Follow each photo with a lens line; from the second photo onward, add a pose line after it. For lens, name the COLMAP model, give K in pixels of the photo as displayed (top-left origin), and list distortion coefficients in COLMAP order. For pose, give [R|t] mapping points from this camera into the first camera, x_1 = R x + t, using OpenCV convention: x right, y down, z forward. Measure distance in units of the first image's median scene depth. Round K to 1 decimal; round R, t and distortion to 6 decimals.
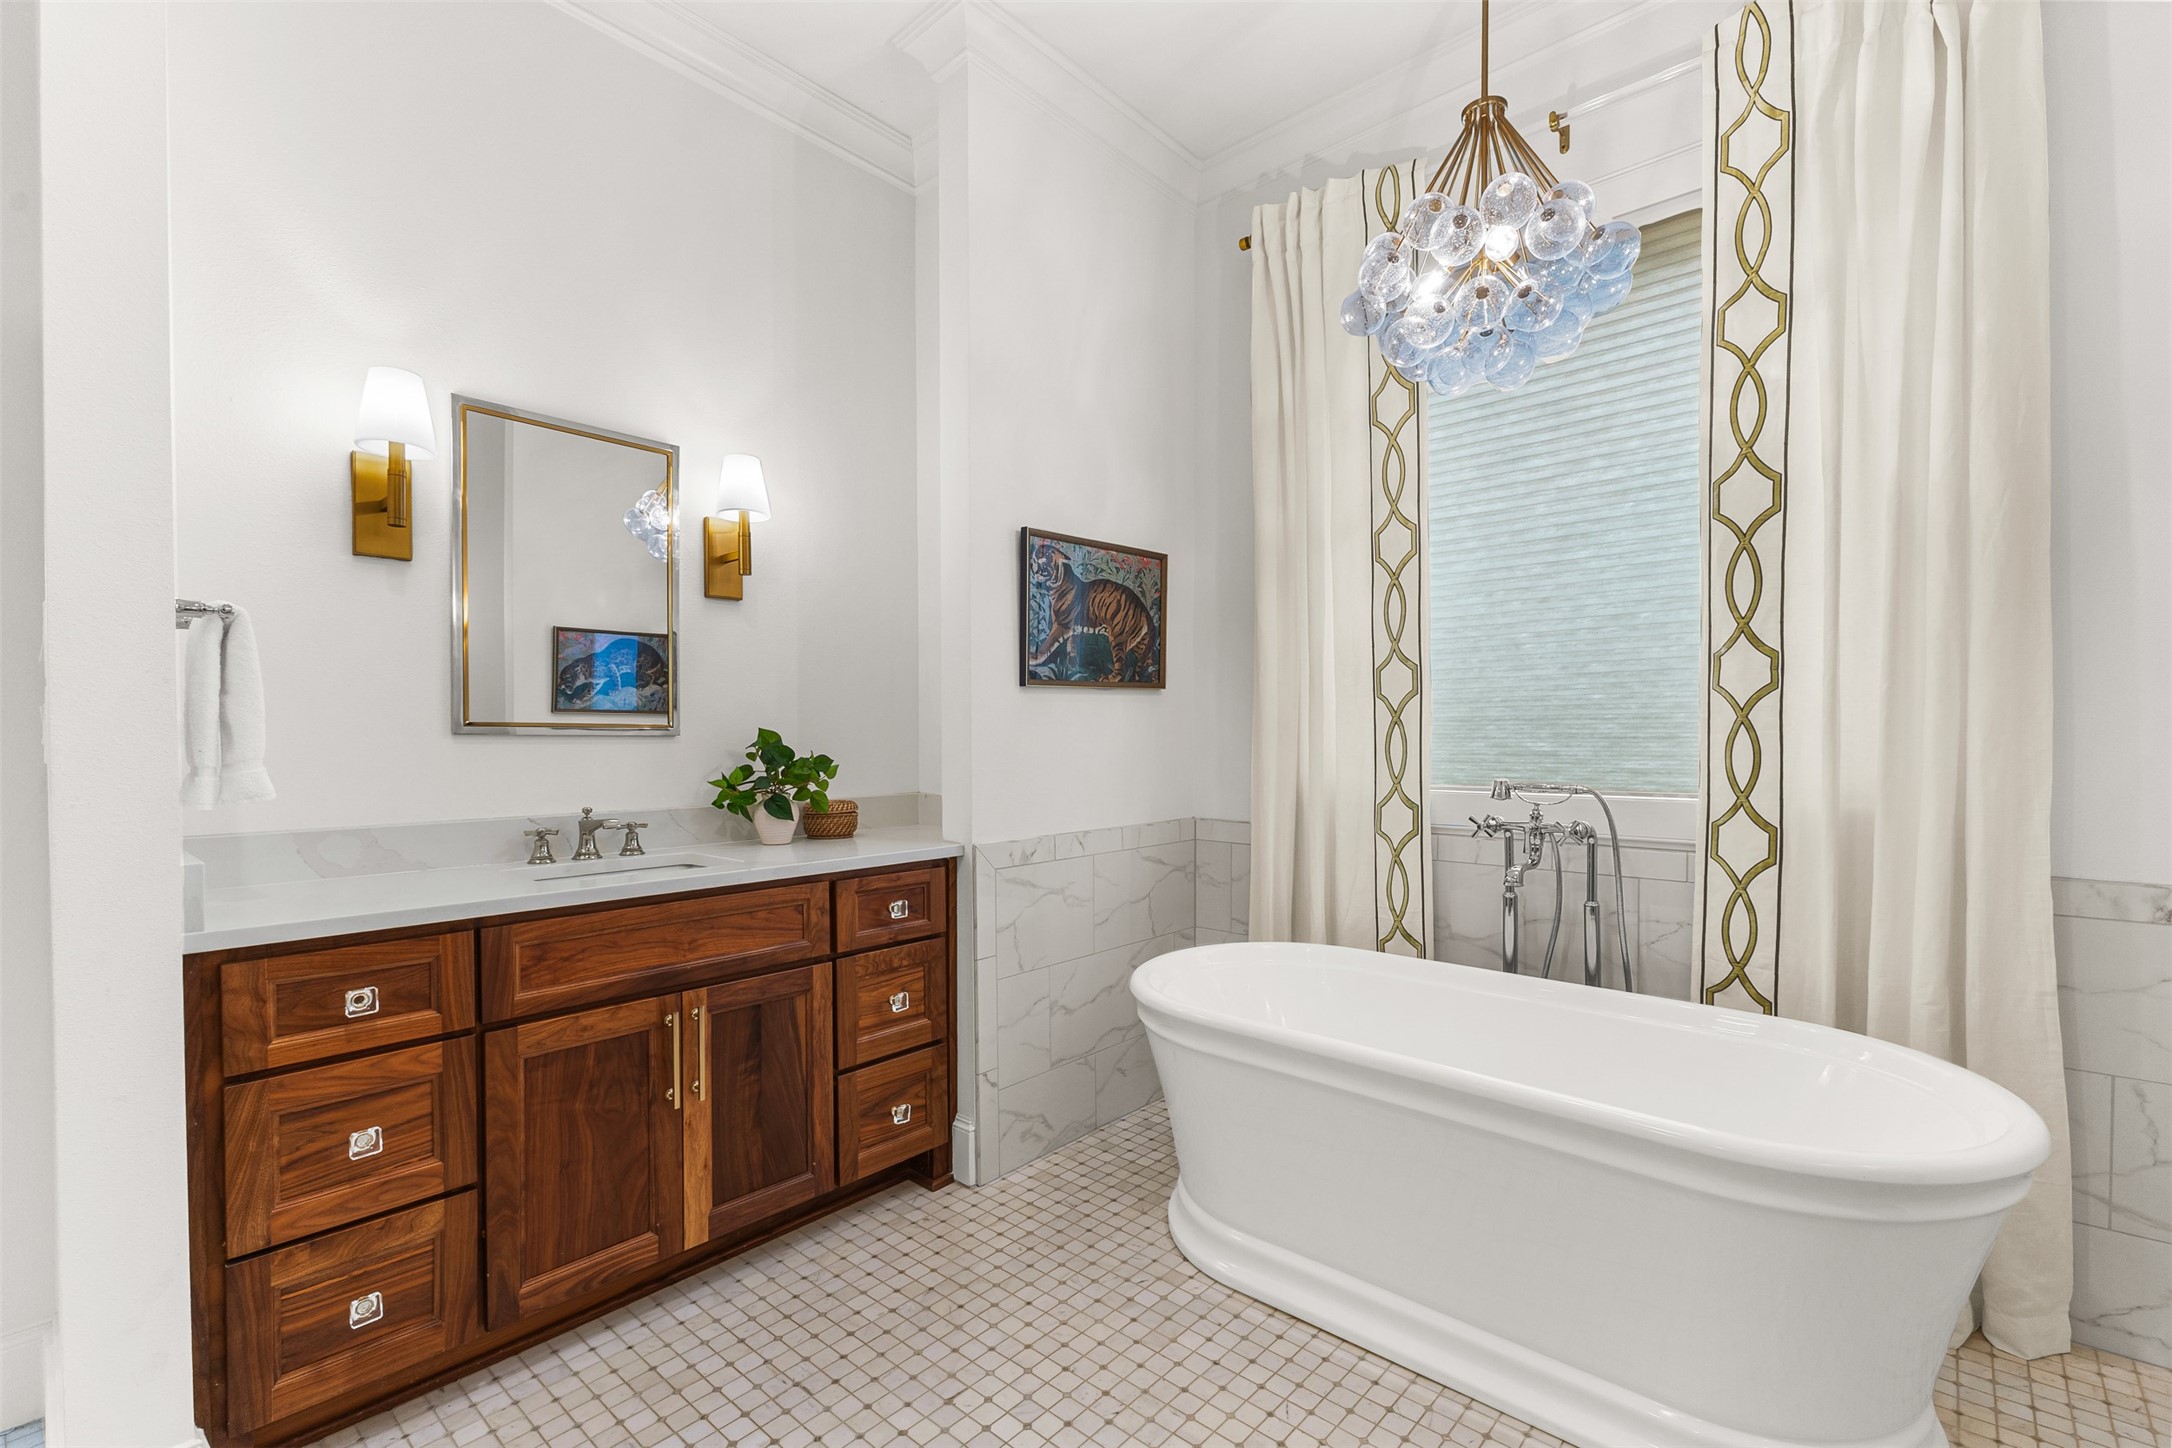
lens RADIAL K [[932.0, 0, 1087.7], [0, 932.0, 737.7], [0, 0, 1]] dist [0.002556, 0.000508]
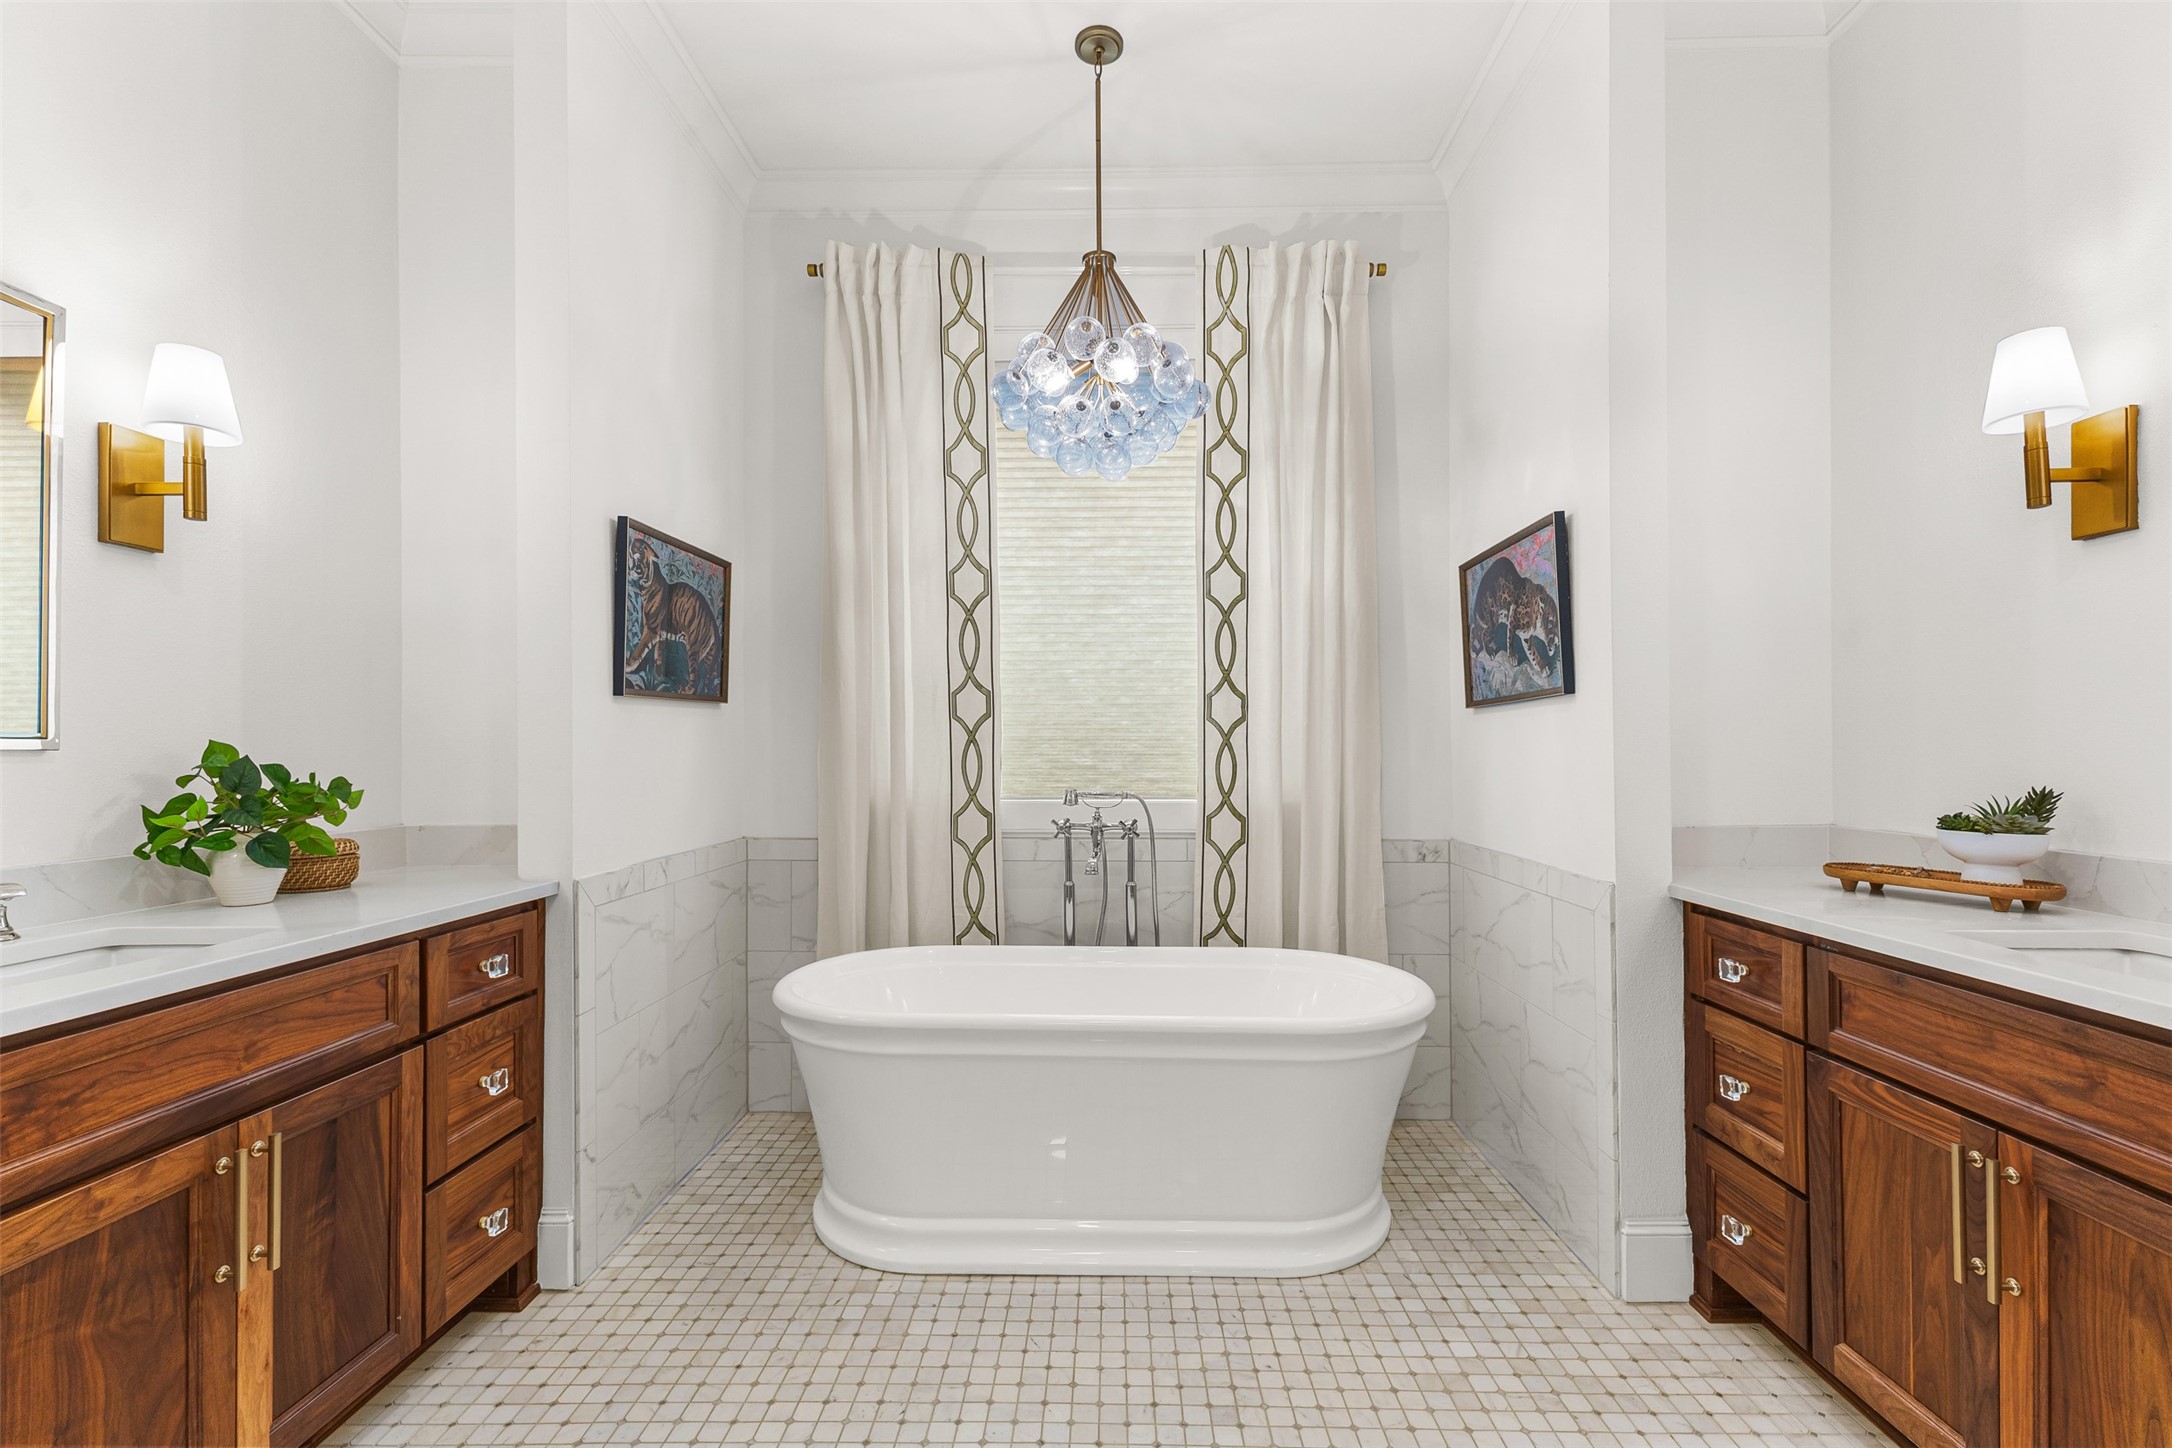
lens RADIAL K [[937.1, 0, 1094.0], [0, 937.1, 725.3], [0, 0, 1]] dist [0.002538, -0.000215]
pose [[0.764455, 0.020397, 0.644354, -0.334378], [-0.001068, 0.999538, -0.030373, -0.001064], [-0.644676, 0.022531, 0.764124, 0.038836]]
